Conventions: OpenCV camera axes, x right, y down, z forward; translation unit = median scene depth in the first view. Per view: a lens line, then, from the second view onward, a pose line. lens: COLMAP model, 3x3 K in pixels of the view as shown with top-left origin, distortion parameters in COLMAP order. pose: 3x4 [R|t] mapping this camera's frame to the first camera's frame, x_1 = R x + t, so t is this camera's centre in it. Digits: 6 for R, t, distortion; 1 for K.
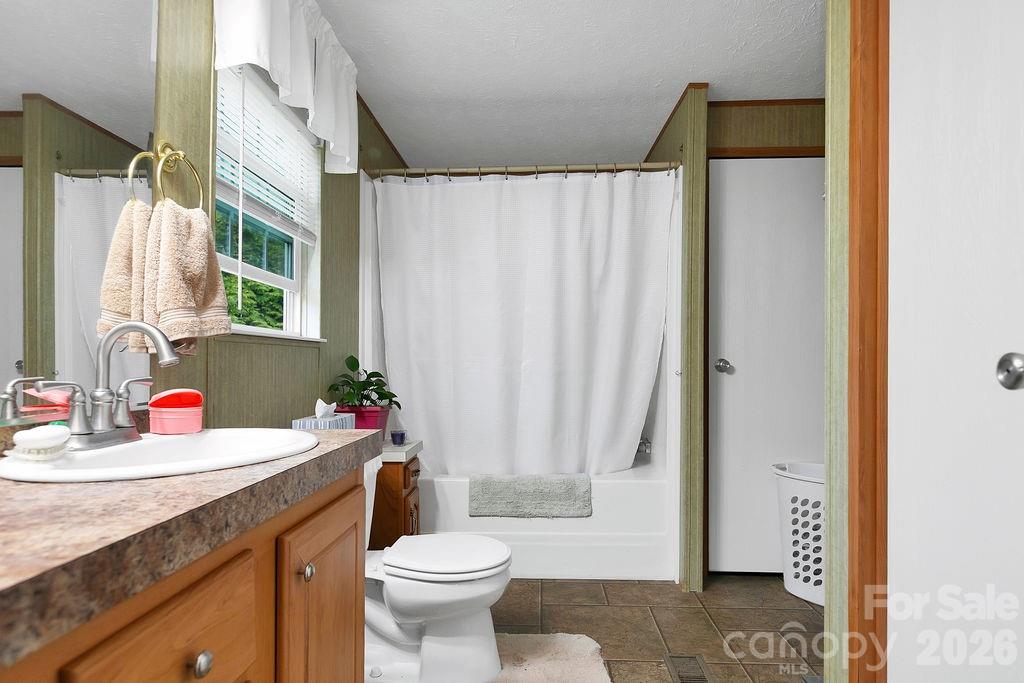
lens RADIAL K [[585.0, 0, 511.1], [0, 585.0, 372.7], [0, 0, 1]] dist [0.001779, -0.001104]
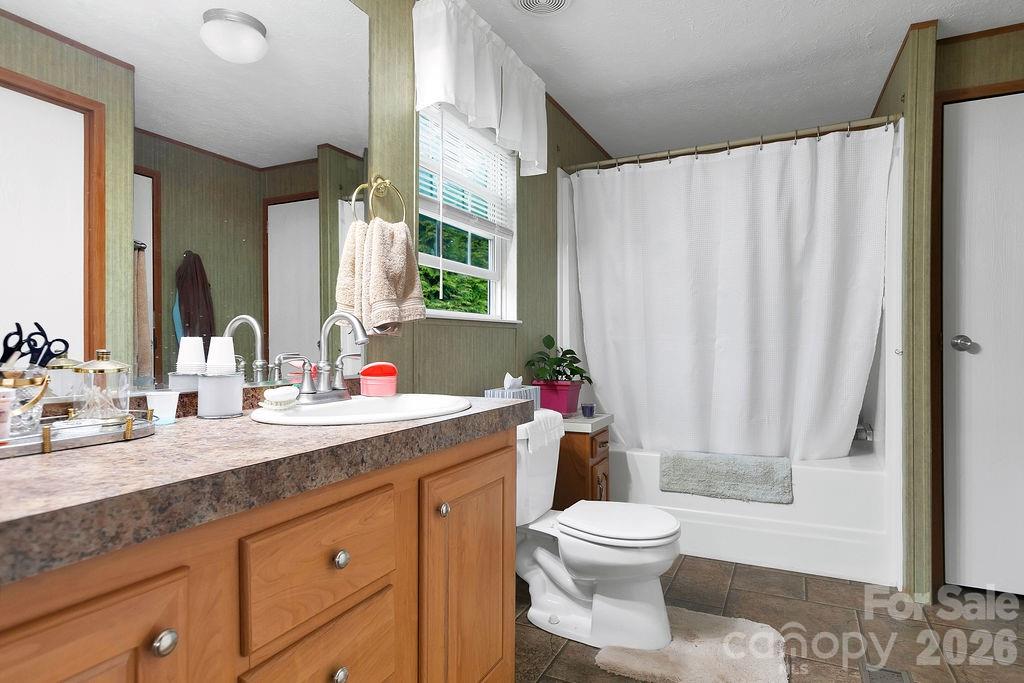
lens RADIAL K [[566.9, 0, 512.0], [0, 566.9, 341.5], [0, 0, 1]] dist [-0.000560, -0.000681]
pose [[0.916520, -0.003852, -0.399970, 0.111862], [-0.002700, 0.999871, -0.015817, 0.000435], [0.399979, 0.015576, 0.916392, -0.022993]]
